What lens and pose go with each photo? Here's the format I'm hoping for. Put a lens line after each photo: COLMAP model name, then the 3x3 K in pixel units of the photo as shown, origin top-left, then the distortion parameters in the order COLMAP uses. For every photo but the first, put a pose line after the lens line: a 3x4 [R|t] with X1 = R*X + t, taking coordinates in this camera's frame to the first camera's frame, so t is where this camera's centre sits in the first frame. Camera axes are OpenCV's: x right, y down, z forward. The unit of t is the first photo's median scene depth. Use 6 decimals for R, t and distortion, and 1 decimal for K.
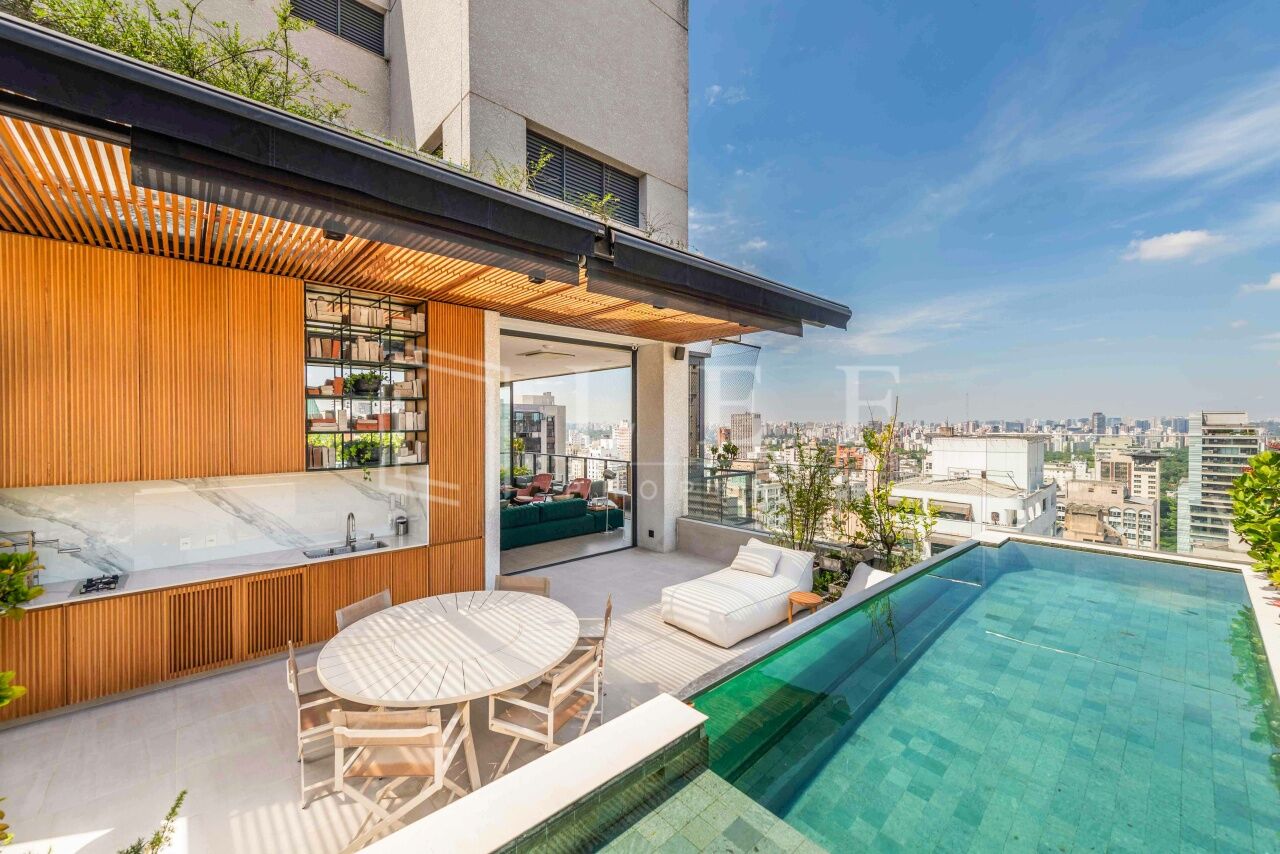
lens RADIAL K [[498.3, 0, 638.7], [0, 498.3, 428.9], [0, 0, 1]] dist [0.012103, -0.003179]
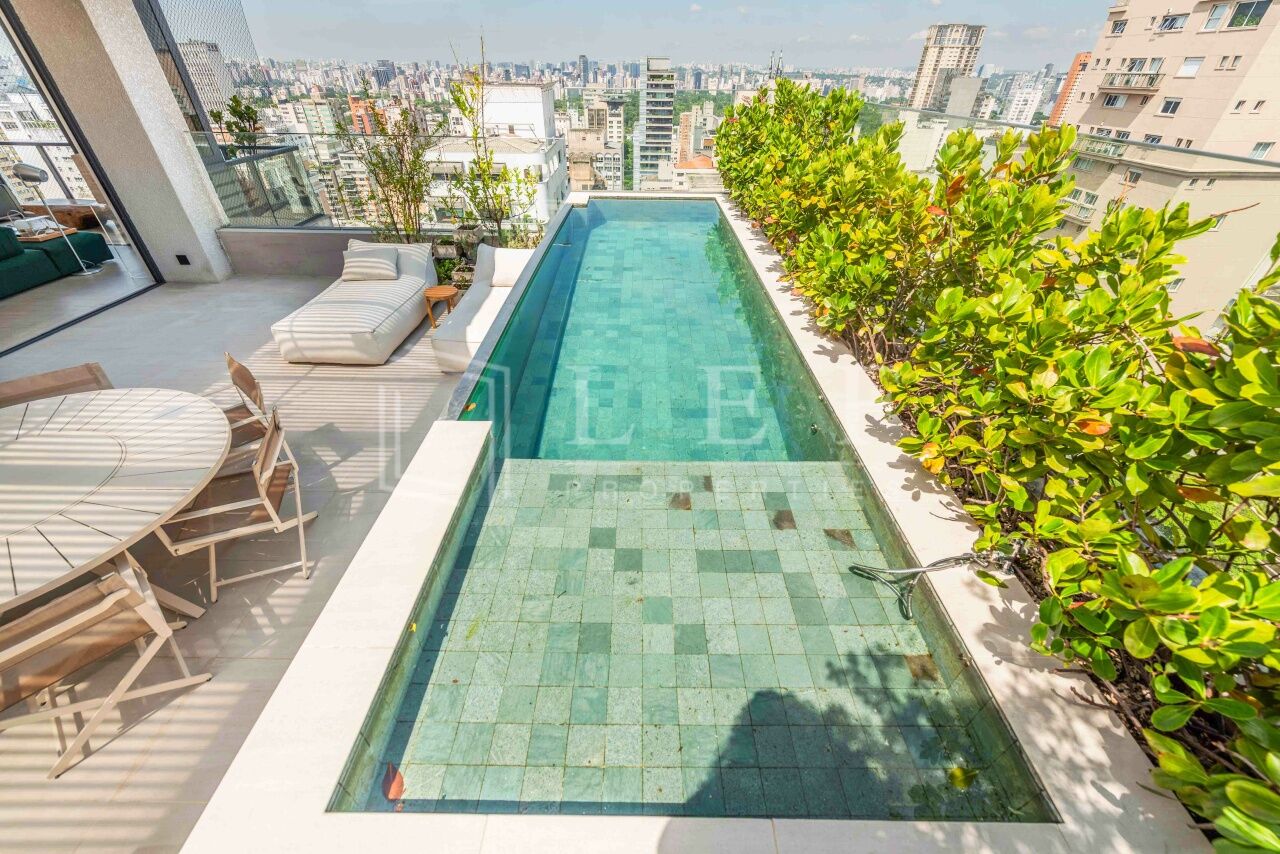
lens RADIAL K [[498.3, 0, 636.8], [0, 498.3, 427.2], [0, 0, 1]] dist [0.012103, -0.003179]
pose [[0.676383, -0.422611, 0.603246, -0.105624], [-0.003446, 0.817191, 0.576357, -0.013909], [-0.736542, -0.391917, 0.551278, 0.056636]]
